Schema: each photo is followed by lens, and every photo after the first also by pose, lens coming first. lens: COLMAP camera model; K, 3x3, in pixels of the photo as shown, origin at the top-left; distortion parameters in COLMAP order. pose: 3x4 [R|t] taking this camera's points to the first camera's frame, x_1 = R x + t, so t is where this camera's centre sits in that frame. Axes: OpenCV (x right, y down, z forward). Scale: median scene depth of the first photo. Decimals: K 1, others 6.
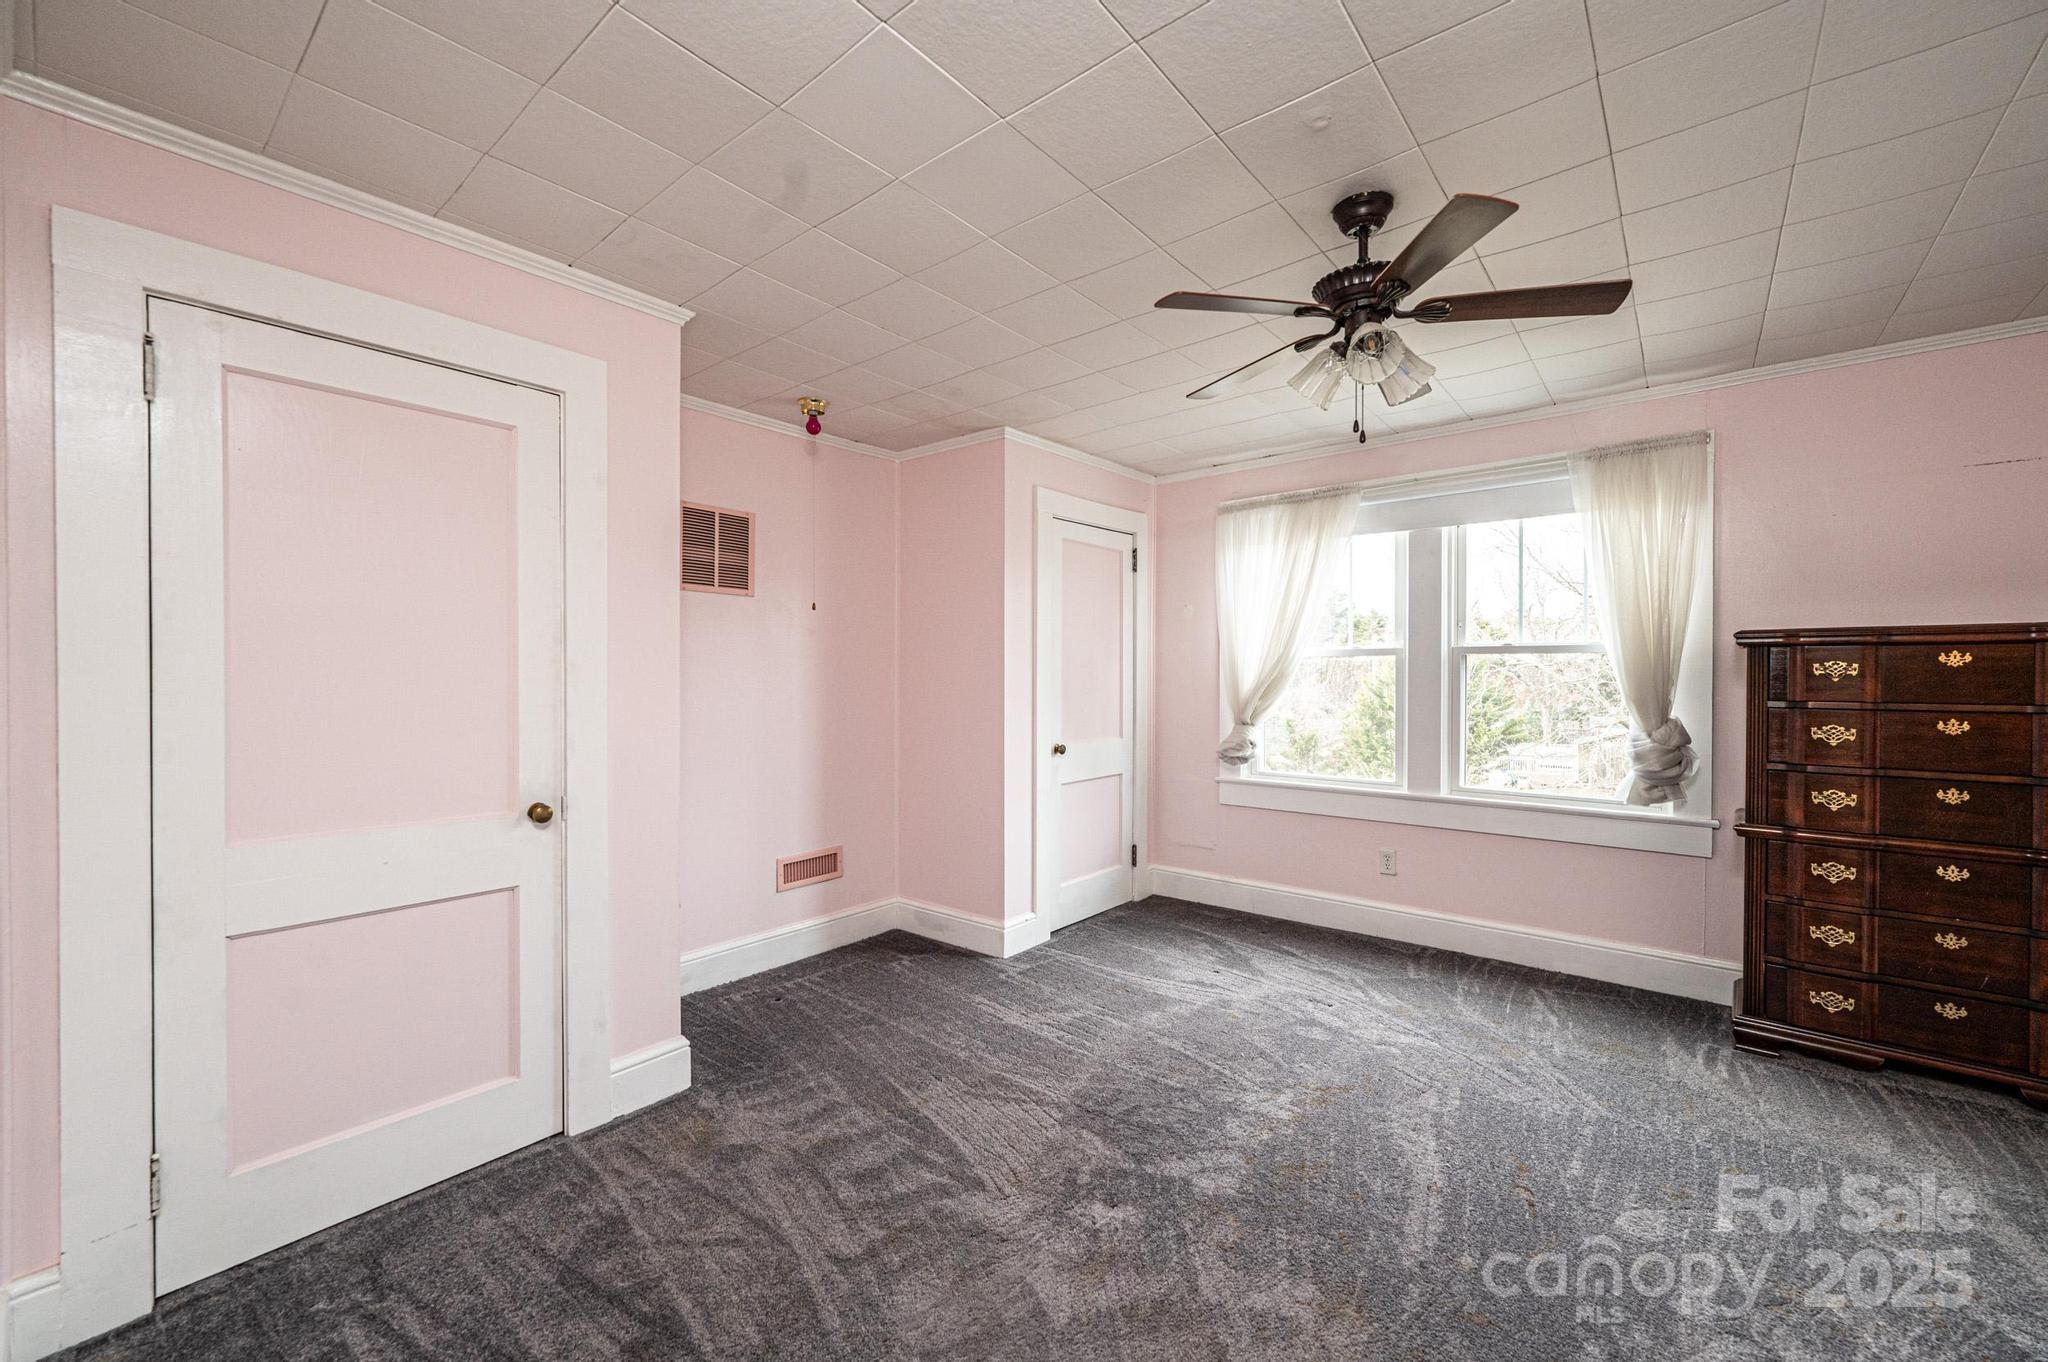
lens RADIAL K [[813.2, 0, 1024.0], [0, 813.2, 681.0], [0, 0, 1]] dist [-0.002478, 0.000378]
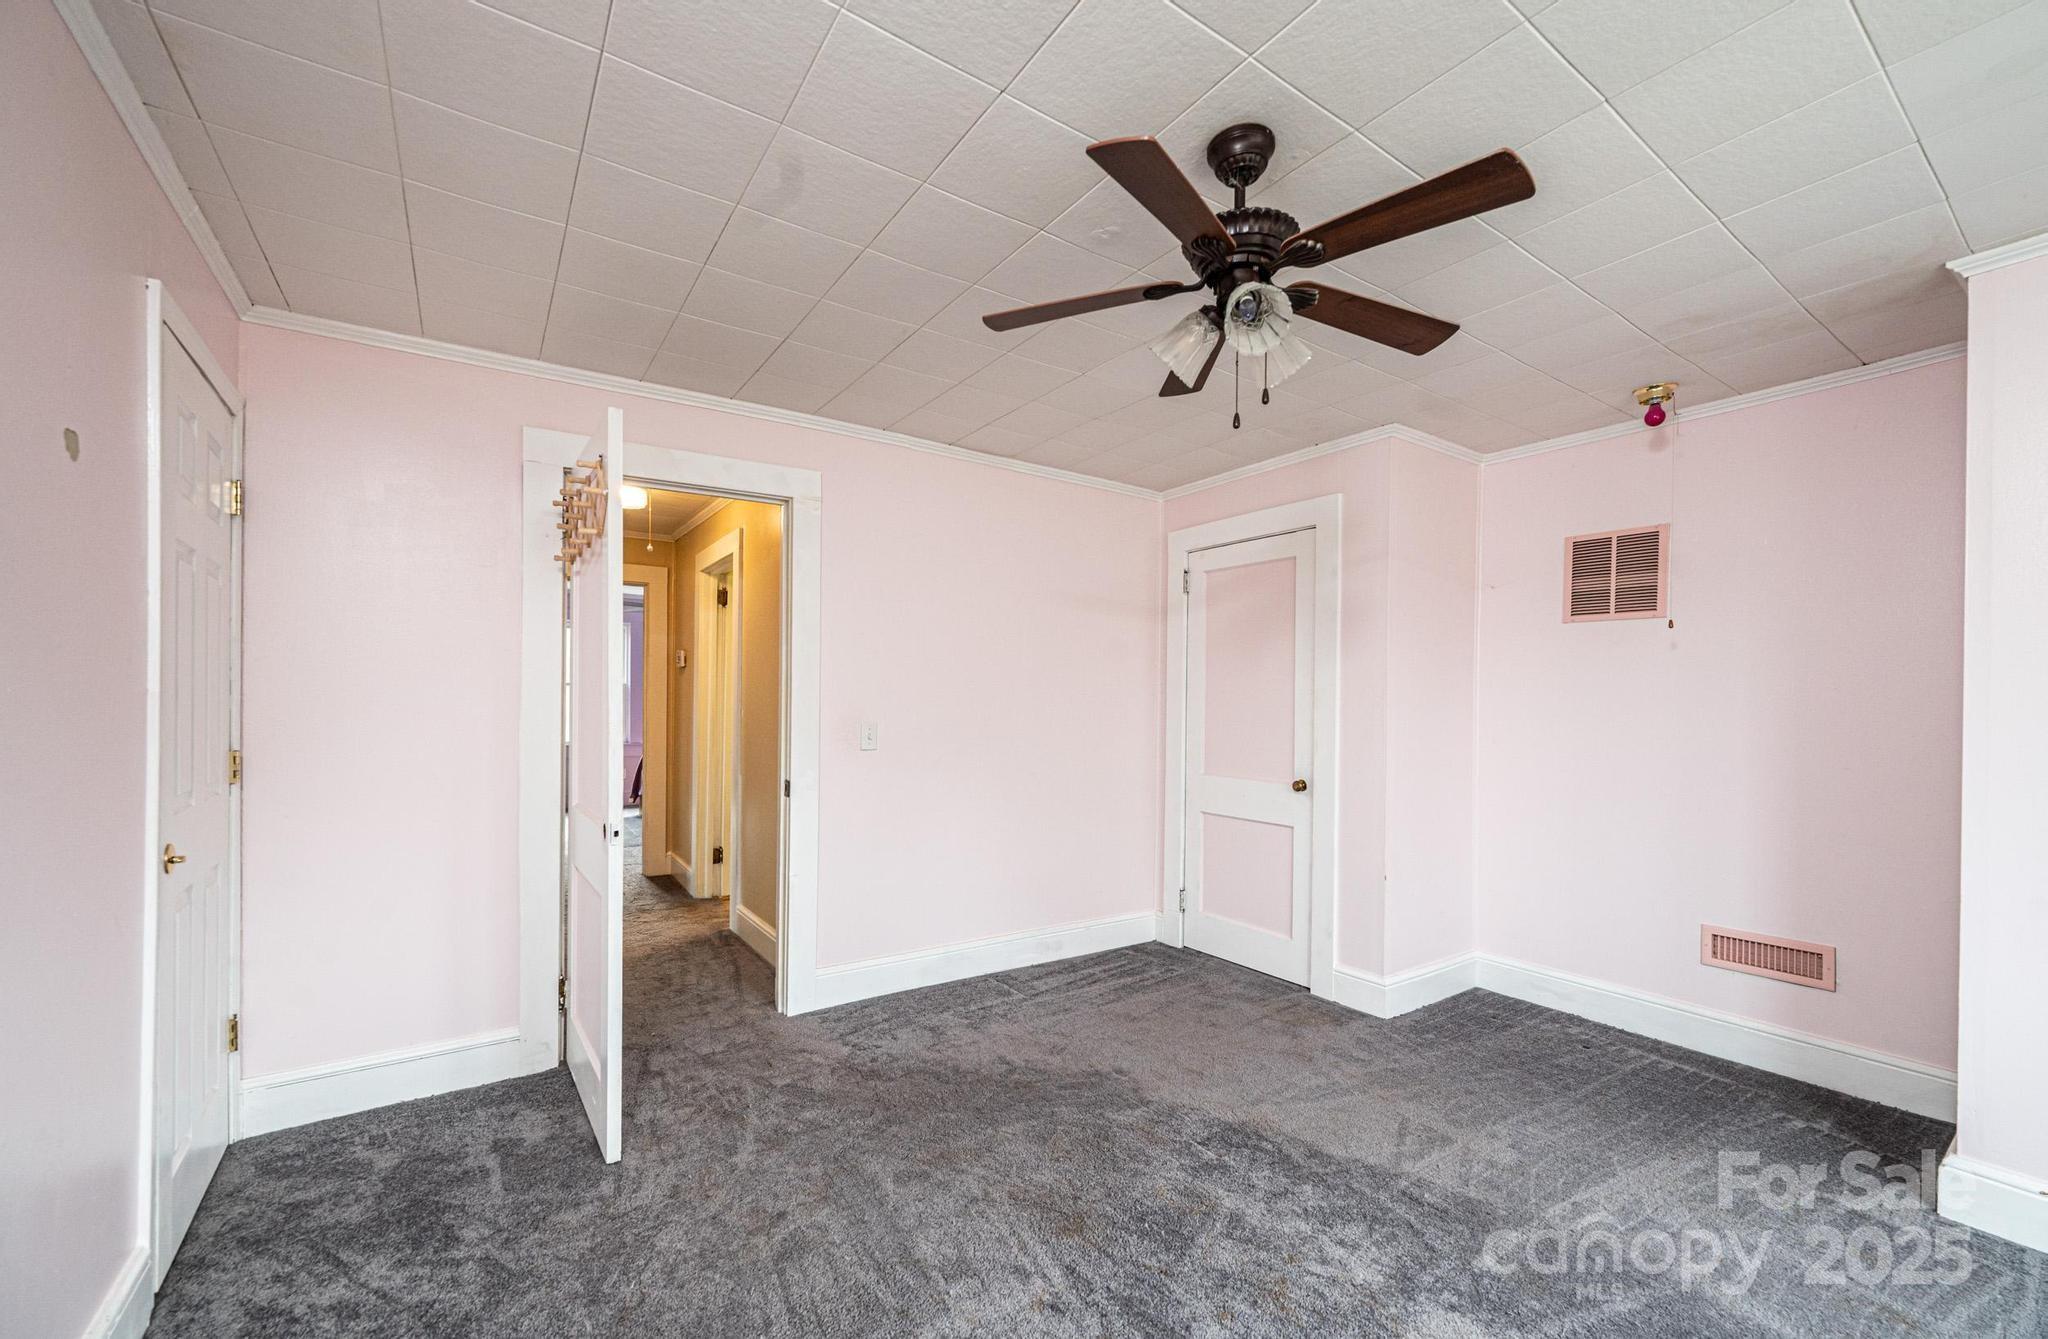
lens RADIAL K [[812.1, 0, 1027.9], [0, 812.1, 700.3], [0, 0, 1]] dist [0.000459, 0.000086]
pose [[-0.266651, -0.000884, -0.963793, 0.741132], [-0.016482, 0.999858, 0.003643, -0.004423], [0.963652, 0.016857, -0.266628, 0.588199]]
